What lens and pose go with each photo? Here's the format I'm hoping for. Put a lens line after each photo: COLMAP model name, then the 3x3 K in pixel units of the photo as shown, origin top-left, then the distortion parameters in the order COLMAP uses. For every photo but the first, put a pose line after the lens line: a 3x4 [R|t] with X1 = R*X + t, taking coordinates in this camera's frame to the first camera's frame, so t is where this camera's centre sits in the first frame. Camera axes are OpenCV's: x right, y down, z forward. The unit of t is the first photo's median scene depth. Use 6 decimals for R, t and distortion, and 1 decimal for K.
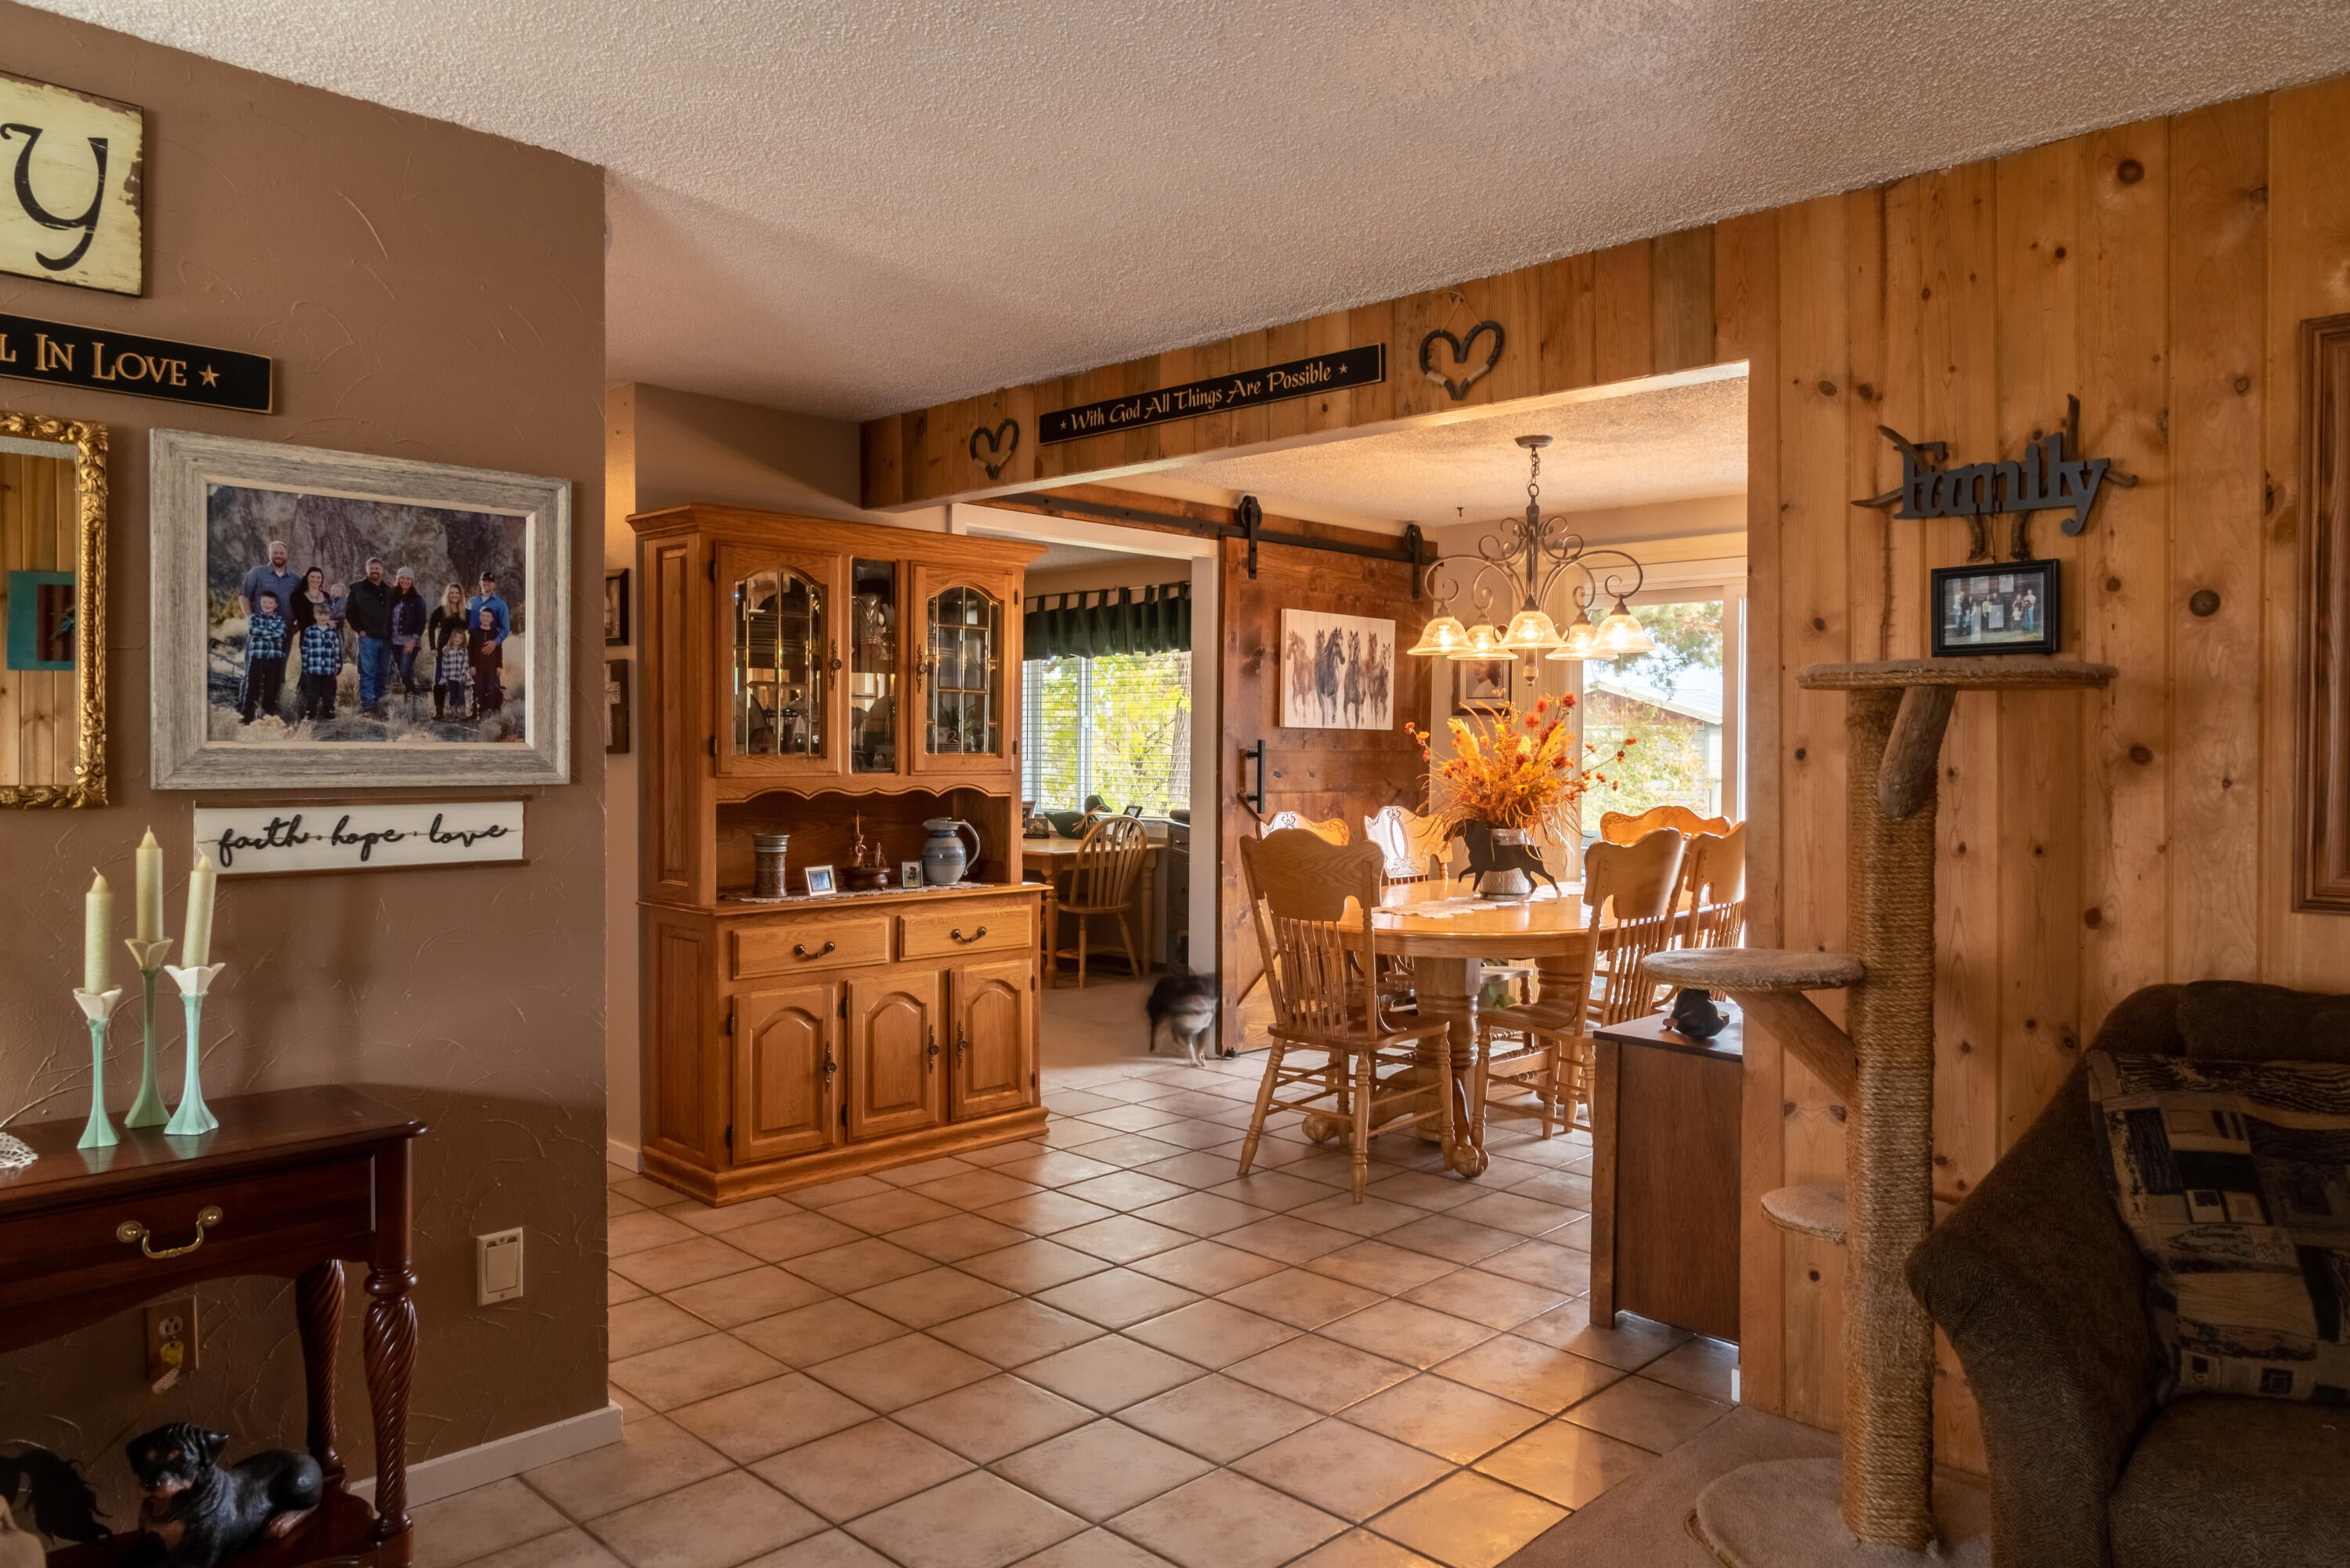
lens RADIAL K [[1582.4, 0, 1175.0], [0, 1582.4, 784.0], [0, 0, 1]] dist [-0.007063, -0.001760]
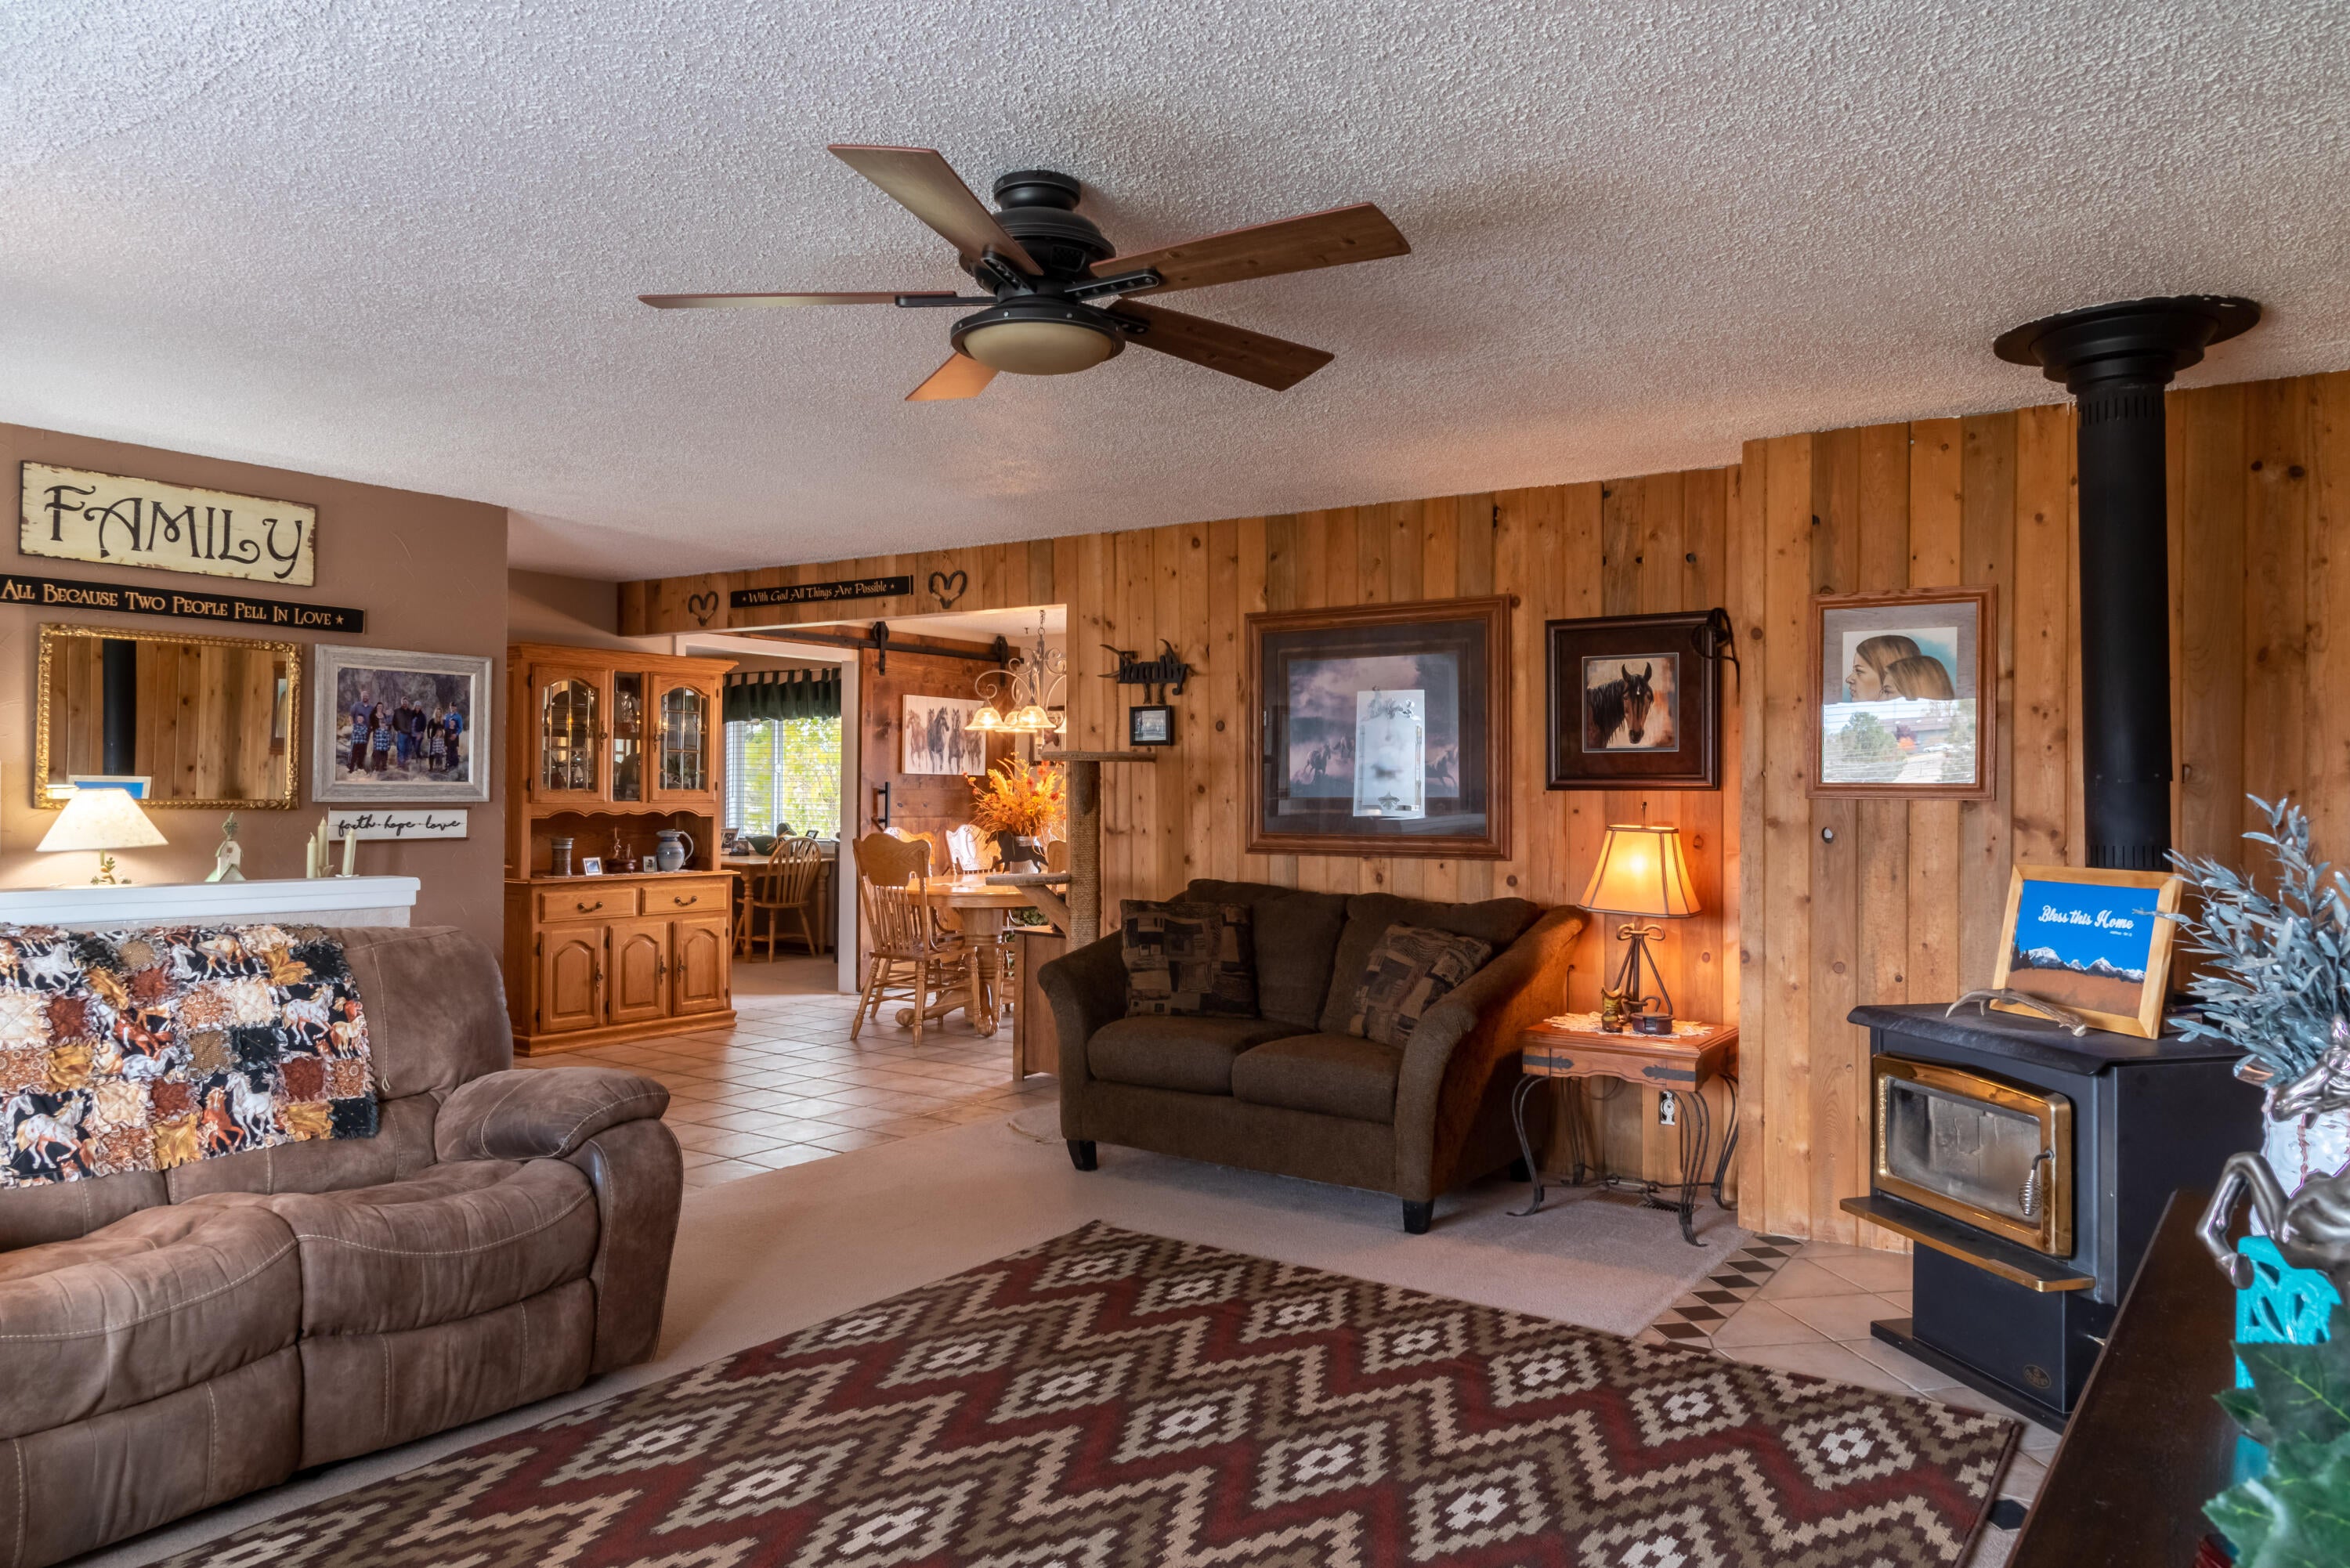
lens RADIAL K [[1582.4, 0, 1175.0], [0, 1582.4, 784.0], [0, 0, 1]] dist [-0.007063, -0.001760]
pose [[0.985695, 0.002863, 0.168512, 0.097667], [0.001688, 0.999638, -0.026857, 0.020824], [-0.168528, 0.026757, 0.985334, -0.738938]]
